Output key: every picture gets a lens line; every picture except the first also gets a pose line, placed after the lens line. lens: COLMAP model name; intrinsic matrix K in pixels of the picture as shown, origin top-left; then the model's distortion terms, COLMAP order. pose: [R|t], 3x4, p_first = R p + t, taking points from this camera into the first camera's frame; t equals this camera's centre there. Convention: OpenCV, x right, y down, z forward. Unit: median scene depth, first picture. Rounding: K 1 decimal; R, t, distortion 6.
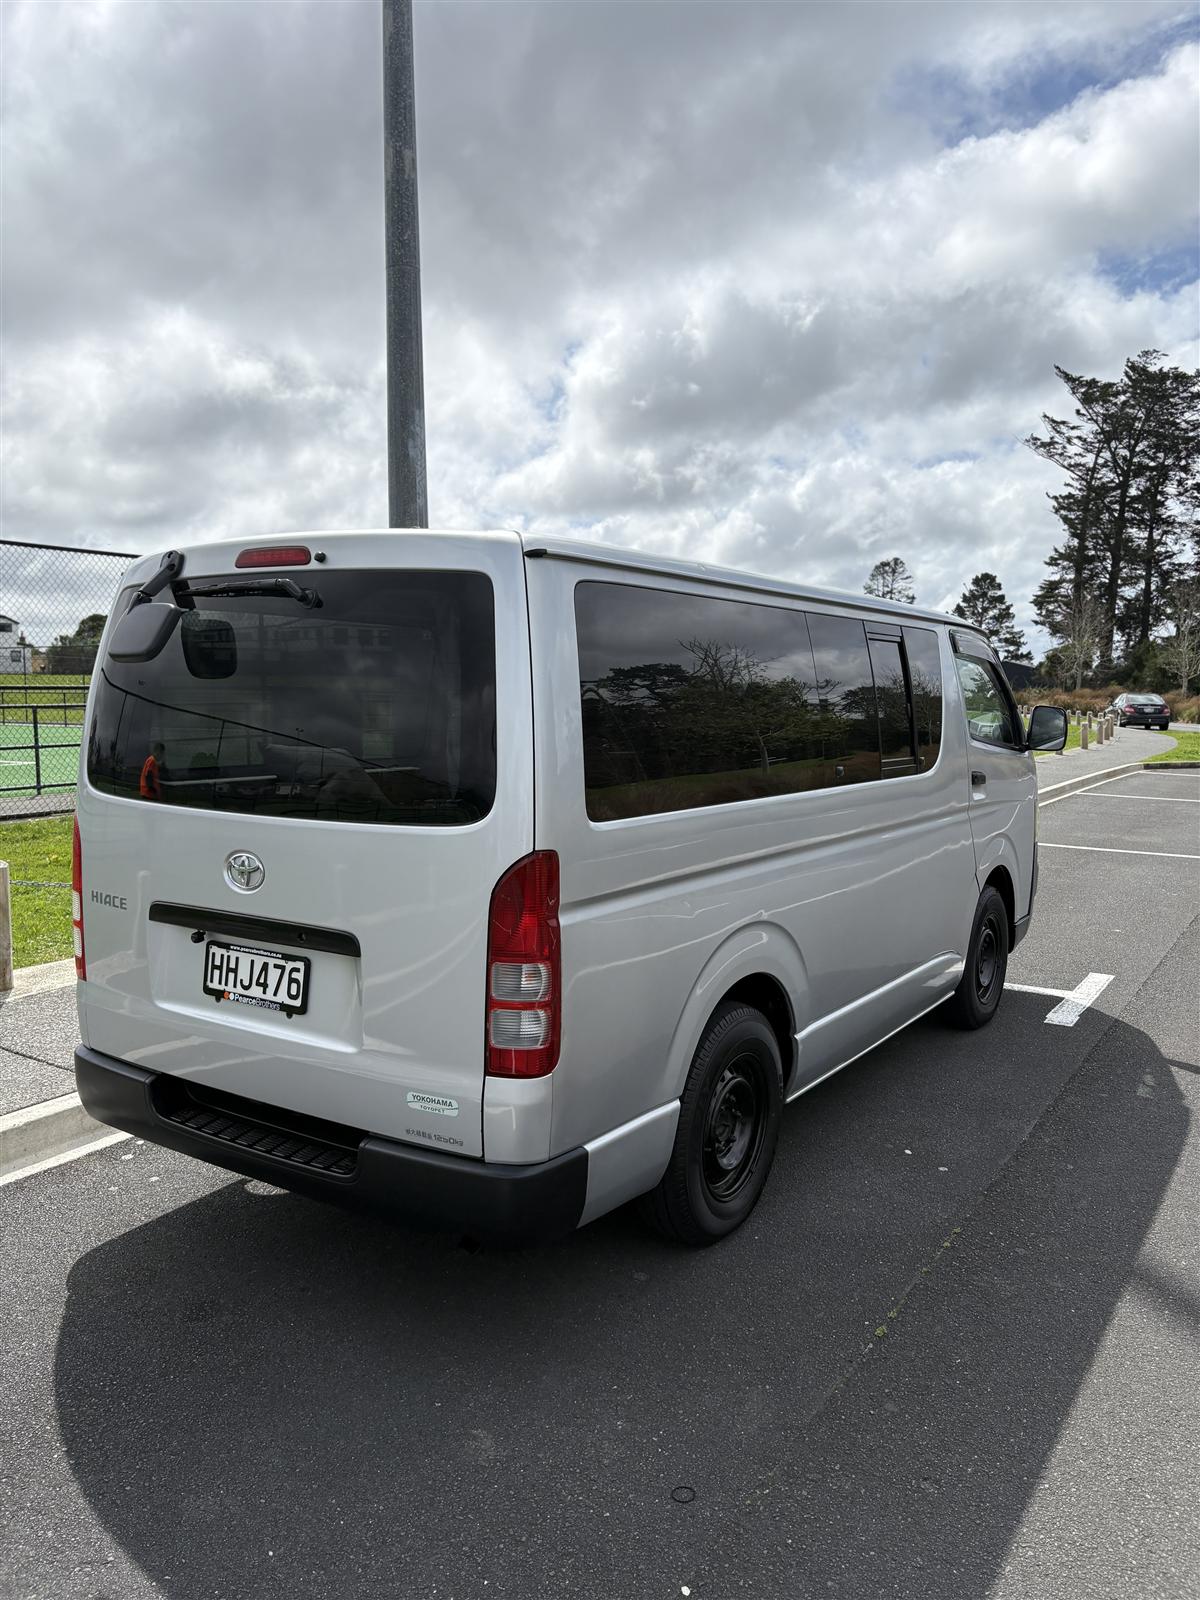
lens RADIAL K [[1206.8, 0, 600.0], [0, 1206.8, 800.0], [0, 0, 1]] dist [0.006820, 0.003123]
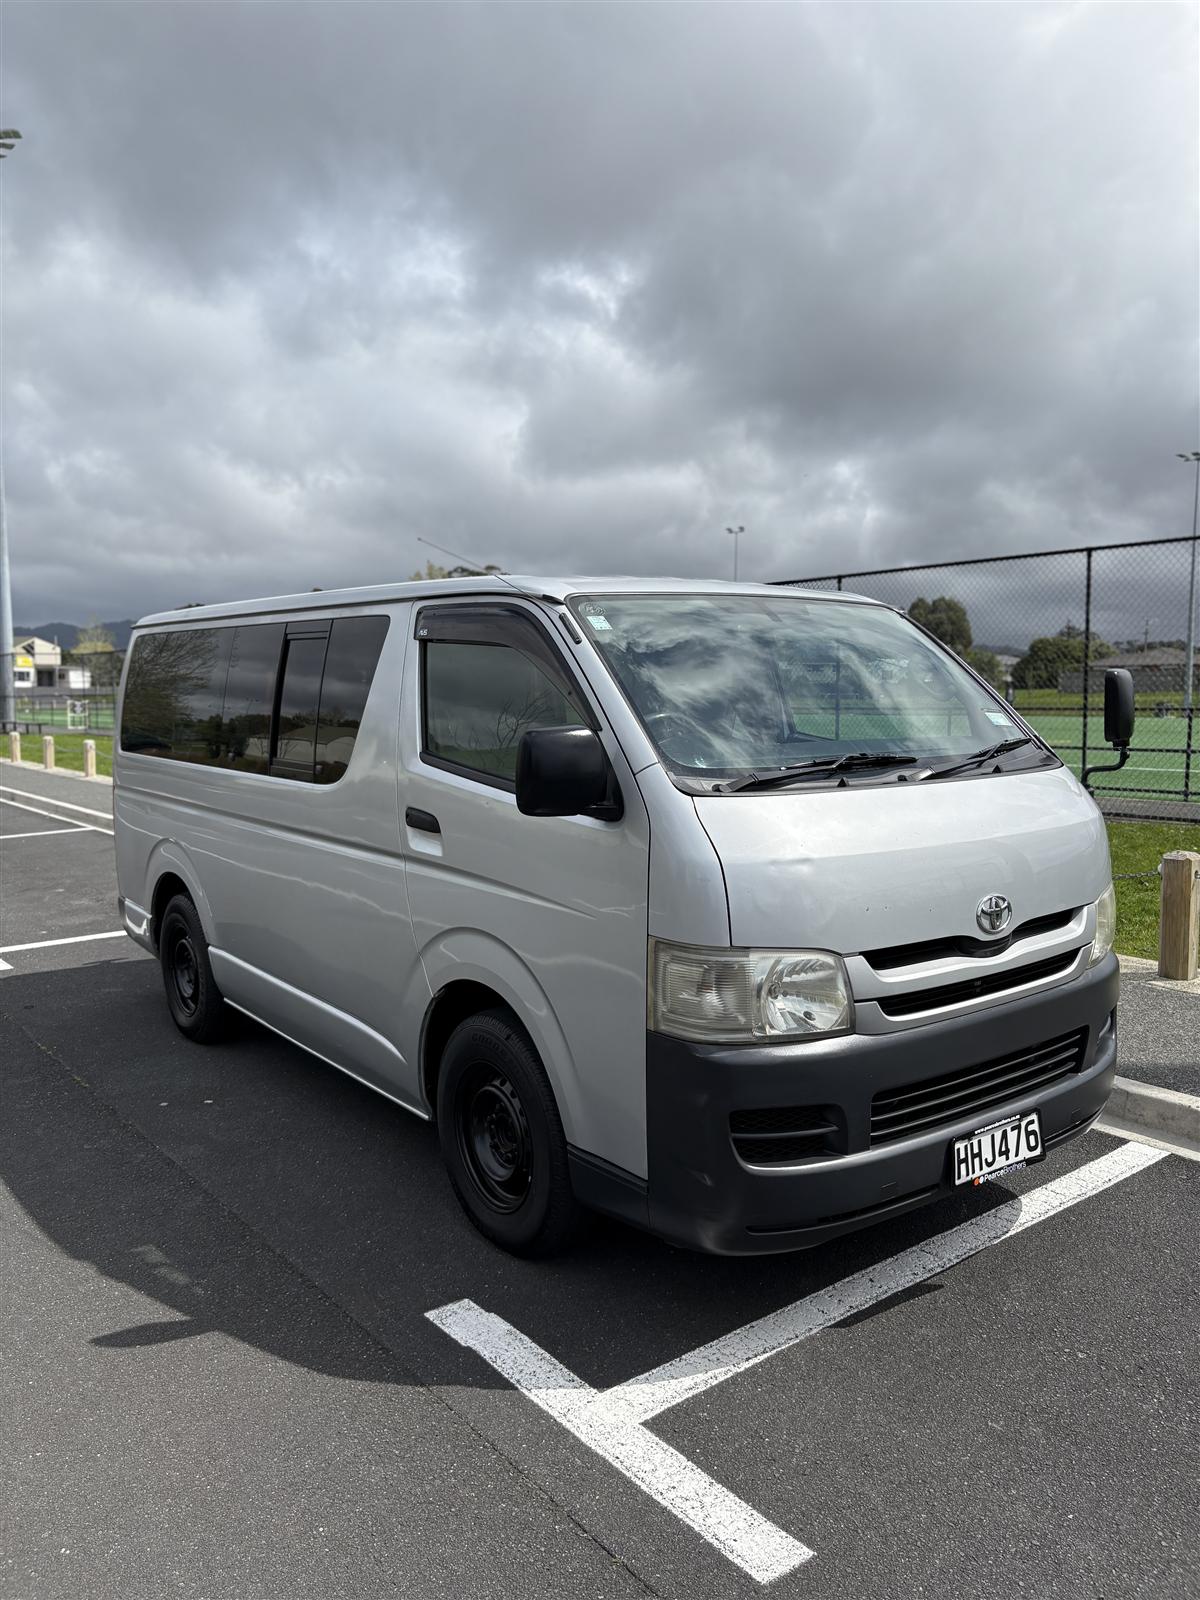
lens RADIAL K [[1206.8, 0, 600.0], [0, 1206.8, 800.0], [0, 0, 1]] dist [0.006820, 0.003123]
pose [[-0.343500, 0.076434, -0.936037, 0.901612], [-0.079528, 0.990735, 0.110086, -0.110332], [0.935779, 0.112256, -0.334239, 1.304876]]
